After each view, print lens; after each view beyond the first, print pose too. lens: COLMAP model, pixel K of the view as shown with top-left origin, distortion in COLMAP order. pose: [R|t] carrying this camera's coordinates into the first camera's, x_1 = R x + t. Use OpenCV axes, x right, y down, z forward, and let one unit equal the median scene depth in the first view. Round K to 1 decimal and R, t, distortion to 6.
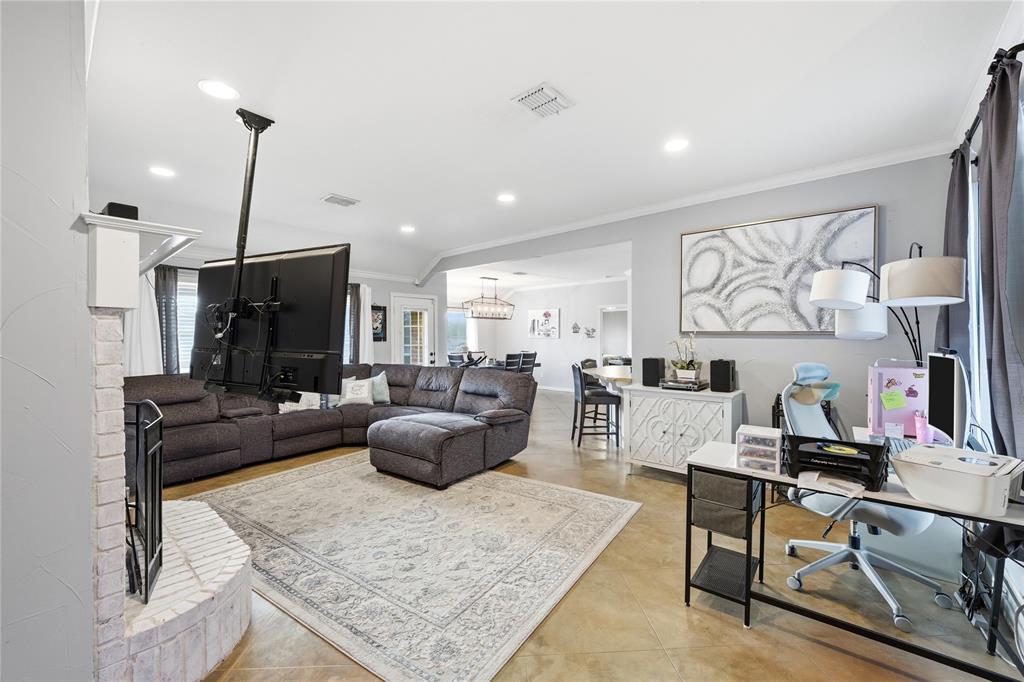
lens RADIAL K [[407.8, 0, 512.0], [0, 407.8, 341.0], [0, 0, 1]] dist [-0.002770, 0.000264]
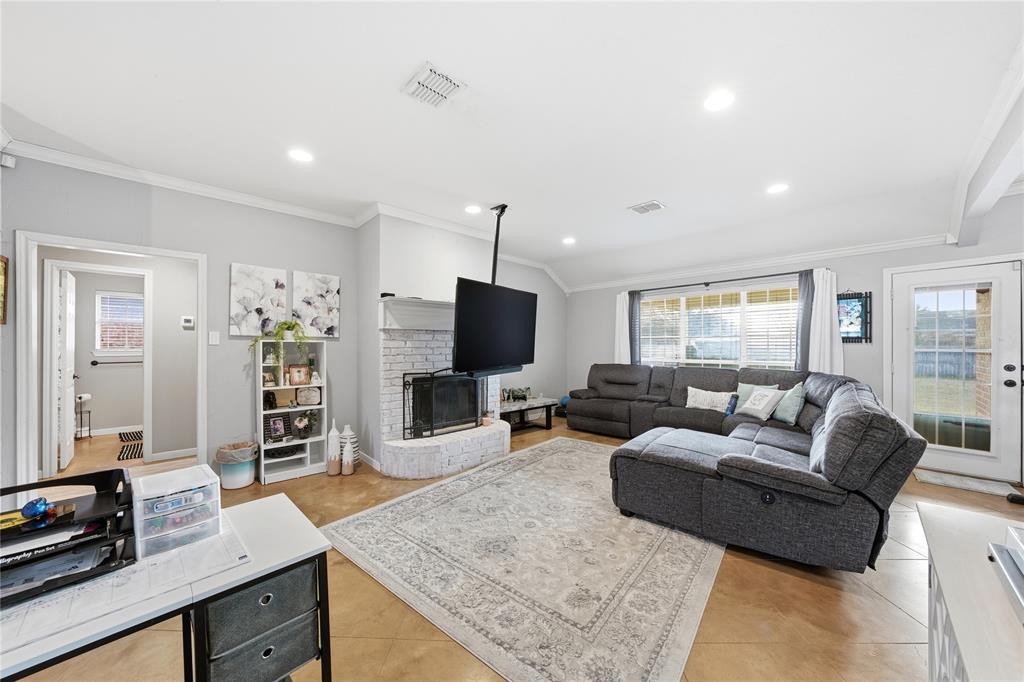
lens RADIAL K [[354.7, 0, 512.0], [0, 354.7, 341.0], [0, 0, 1]] dist [-0.000969, -0.000033]
pose [[-0.072962, -0.007415, -0.997307, 0.472806], [-0.006842, 0.999953, -0.006934, 0.008064], [0.997311, 0.006318, -0.073009, 0.661628]]
